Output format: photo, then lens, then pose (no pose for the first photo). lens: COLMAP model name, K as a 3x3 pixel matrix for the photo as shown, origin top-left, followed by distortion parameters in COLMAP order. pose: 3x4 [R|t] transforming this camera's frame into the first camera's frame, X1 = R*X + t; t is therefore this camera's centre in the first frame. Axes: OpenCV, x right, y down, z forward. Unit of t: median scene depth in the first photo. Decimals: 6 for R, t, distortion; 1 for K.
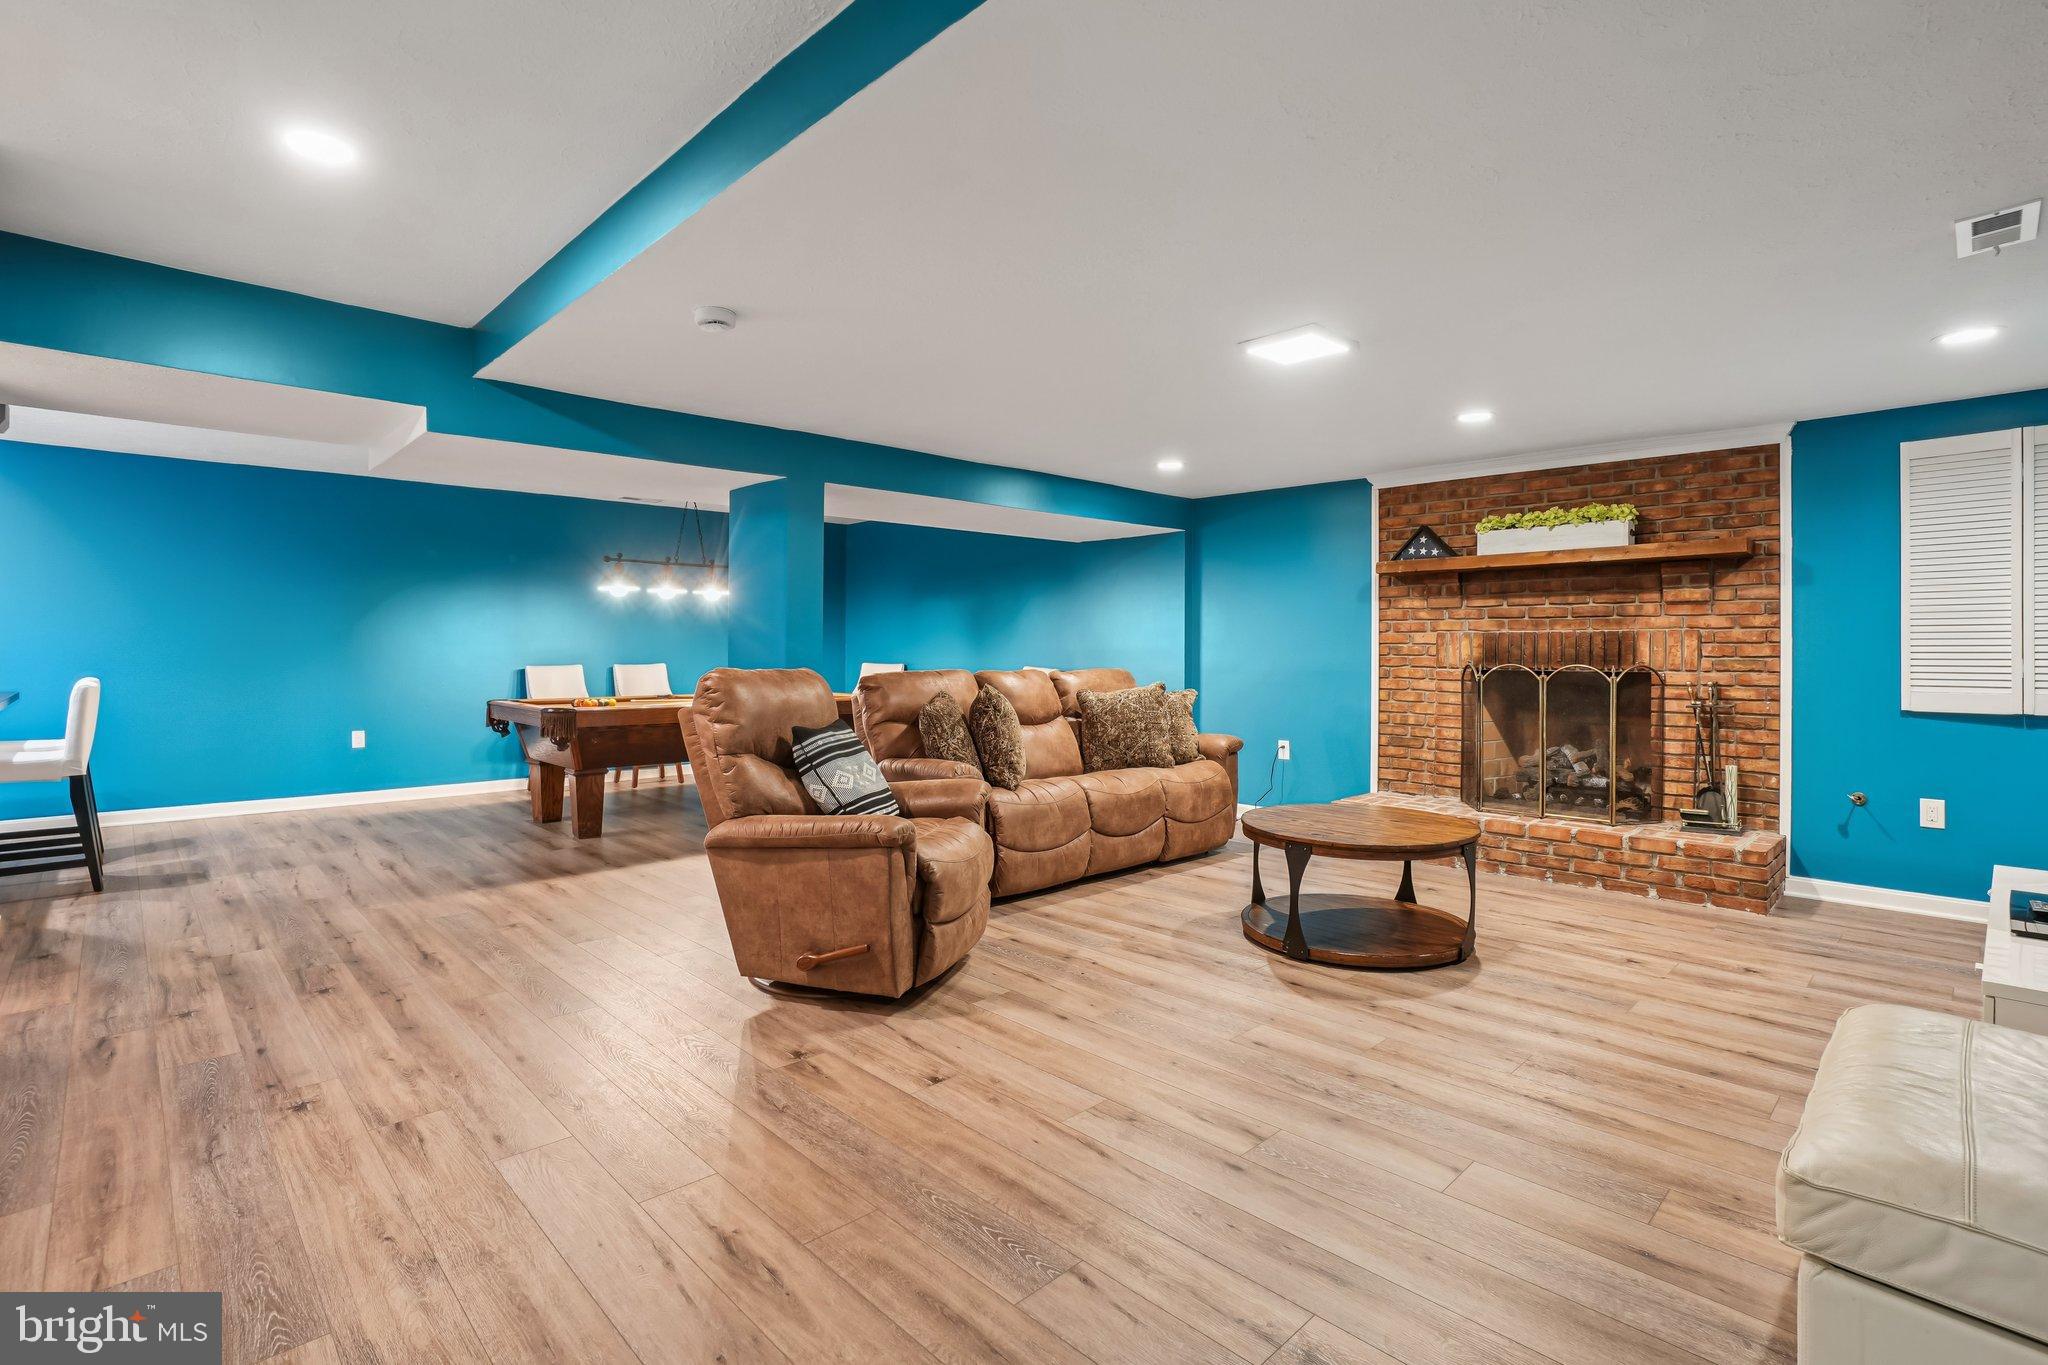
lens RADIAL K [[938.0, 0, 1004.0], [0, 938.0, 666.1], [0, 0, 1]] dist [-0.024062, -0.000751]
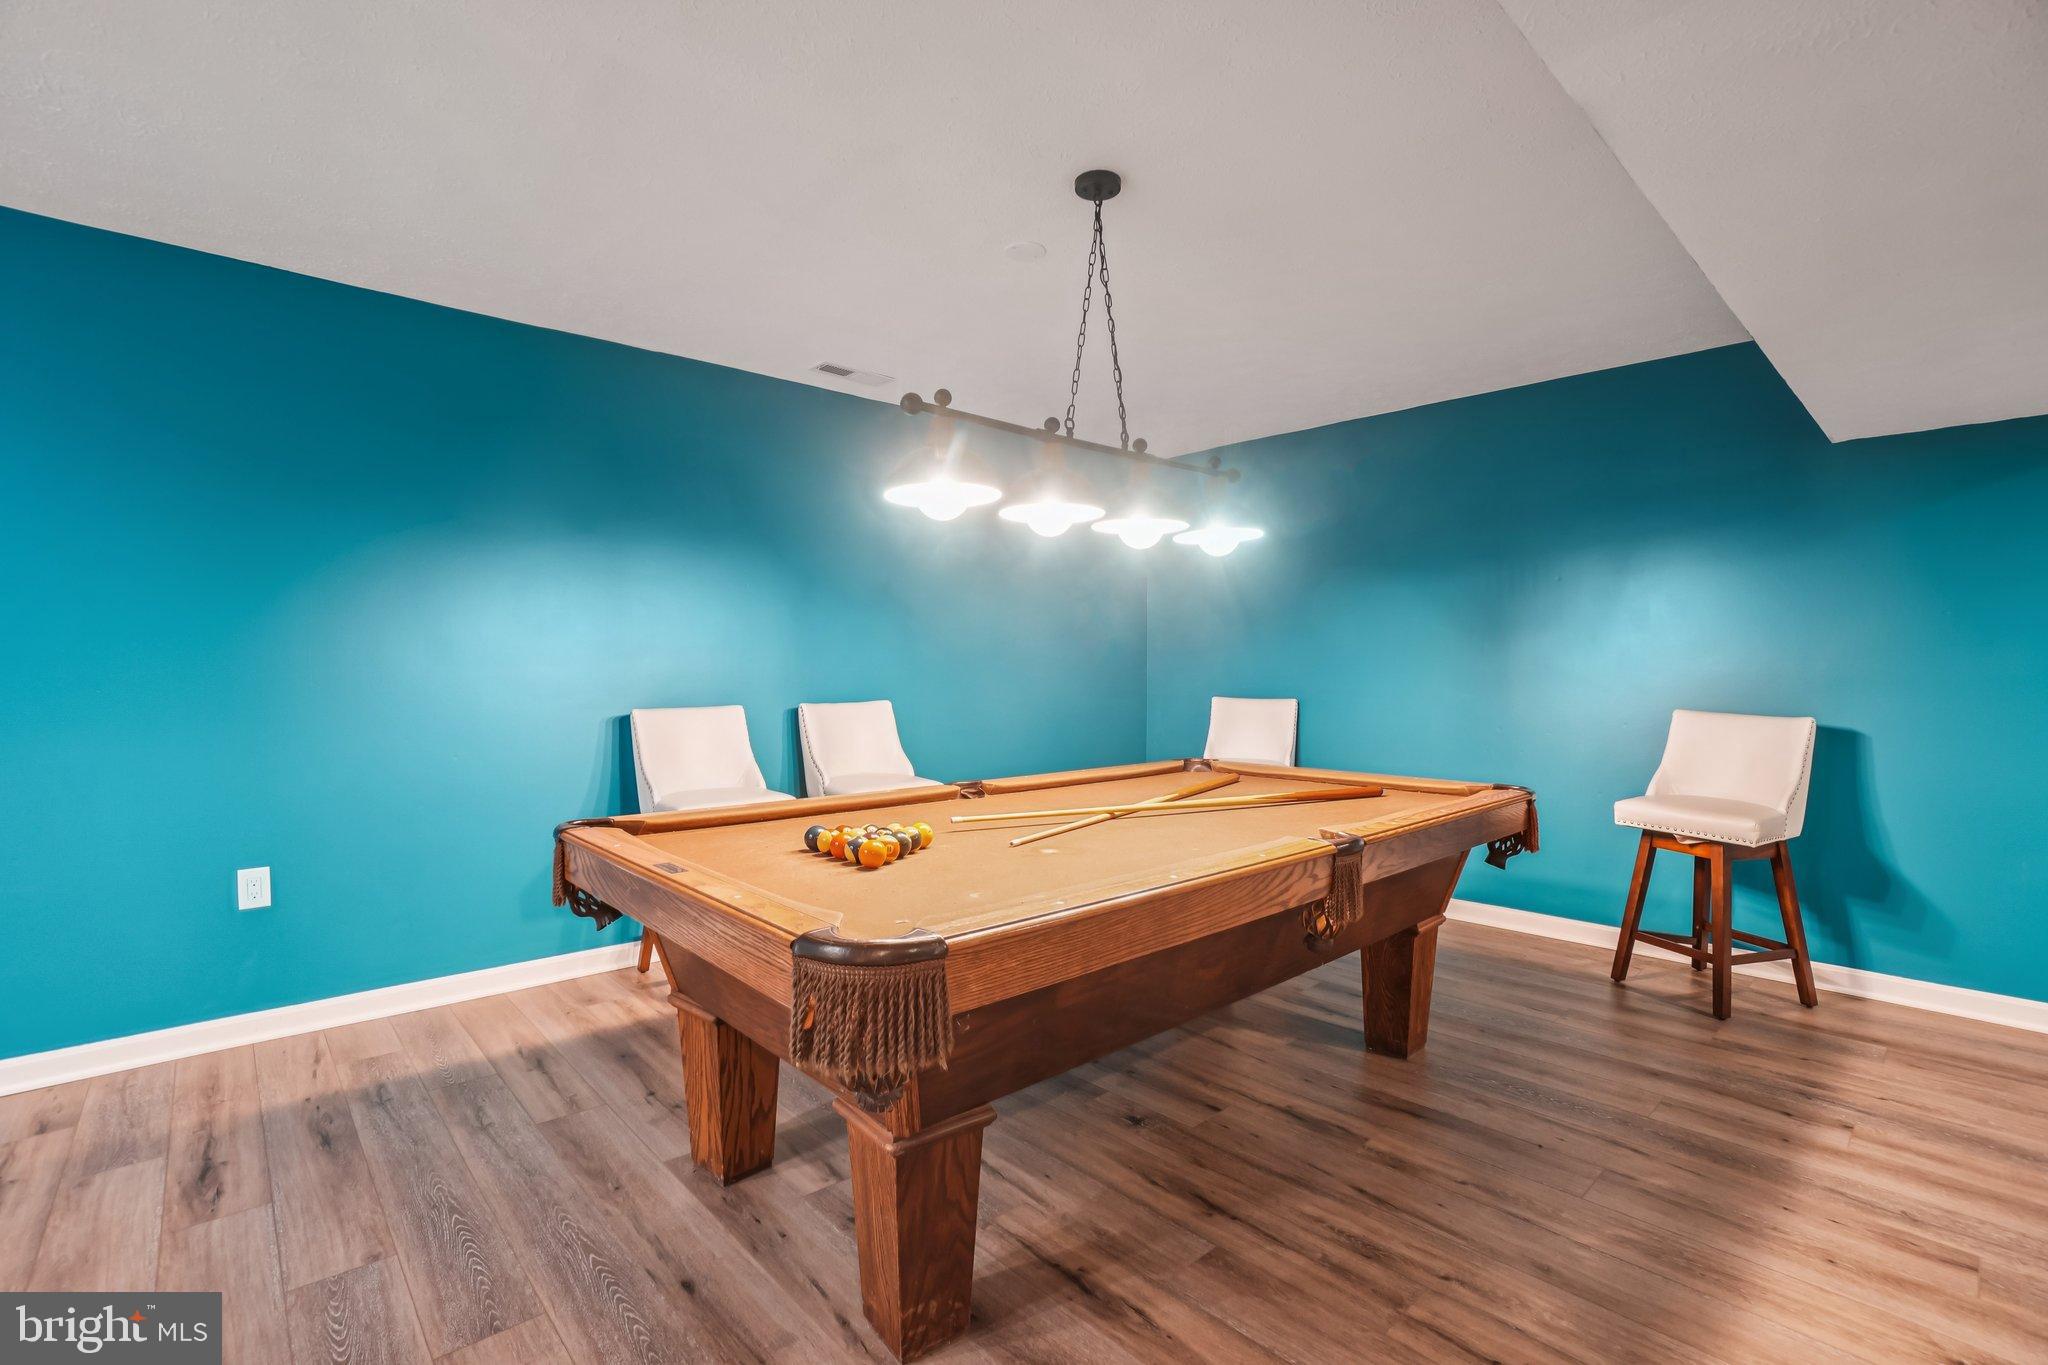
lens RADIAL K [[938.0, 0, 1041.0], [0, 938.0, 693.1], [0, 0, 1]] dist [-0.024062, -0.000751]
pose [[0.999871, -0.000545, -0.016068, -0.296482], [0.000716, 0.999943, 0.010644, -0.012997], [0.016061, -0.010654, 0.999814, 0.526781]]
